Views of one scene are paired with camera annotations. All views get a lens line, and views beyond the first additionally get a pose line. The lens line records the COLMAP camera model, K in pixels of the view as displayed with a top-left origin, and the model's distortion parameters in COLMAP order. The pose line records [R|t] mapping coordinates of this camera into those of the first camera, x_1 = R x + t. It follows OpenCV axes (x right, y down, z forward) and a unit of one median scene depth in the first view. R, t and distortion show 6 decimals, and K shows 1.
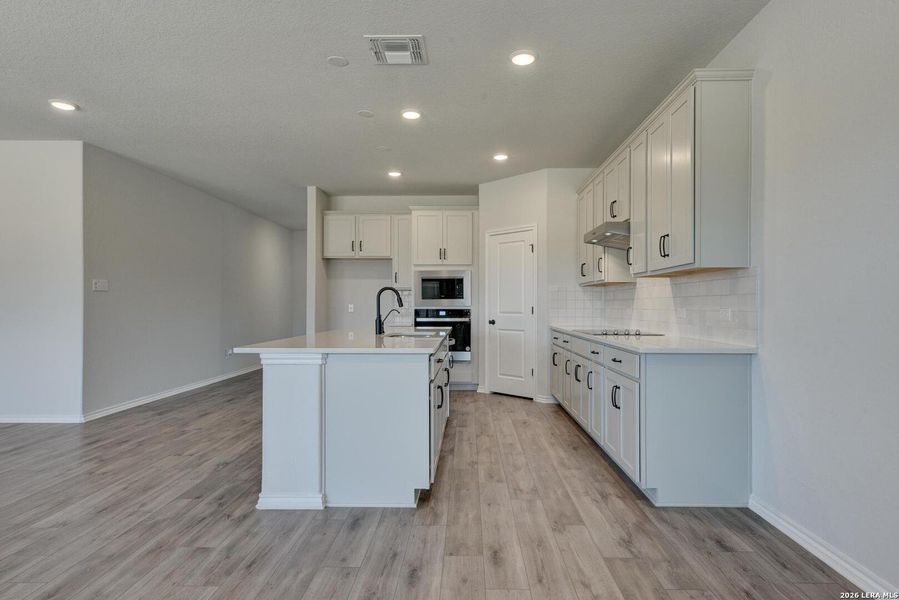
lens RADIAL K [[491.5, 0, 467.3], [0, 491.5, 302.2], [0, 0, 1]] dist [-0.001142, 0.002330]
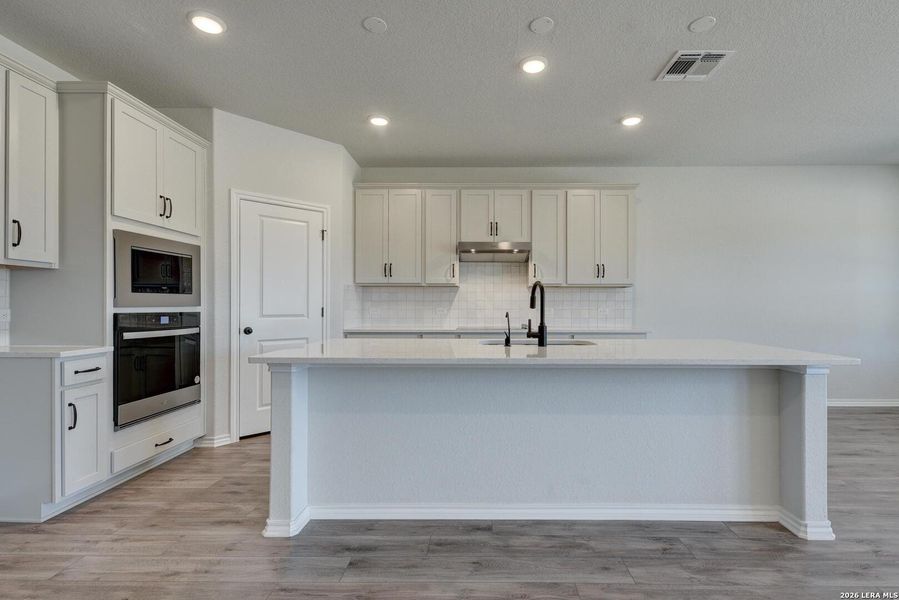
lens RADIAL K [[432.3, 0, 451.1], [0, 432.3, 305.9], [0, 0, 1]] dist [-0.000740, -0.000525]
pose [[0.026778, -0.002242, 0.999639, -0.517234], [-0.012230, 0.999922, 0.002570, 0.002089], [-0.999567, -0.012295, 0.026749, 0.707824]]
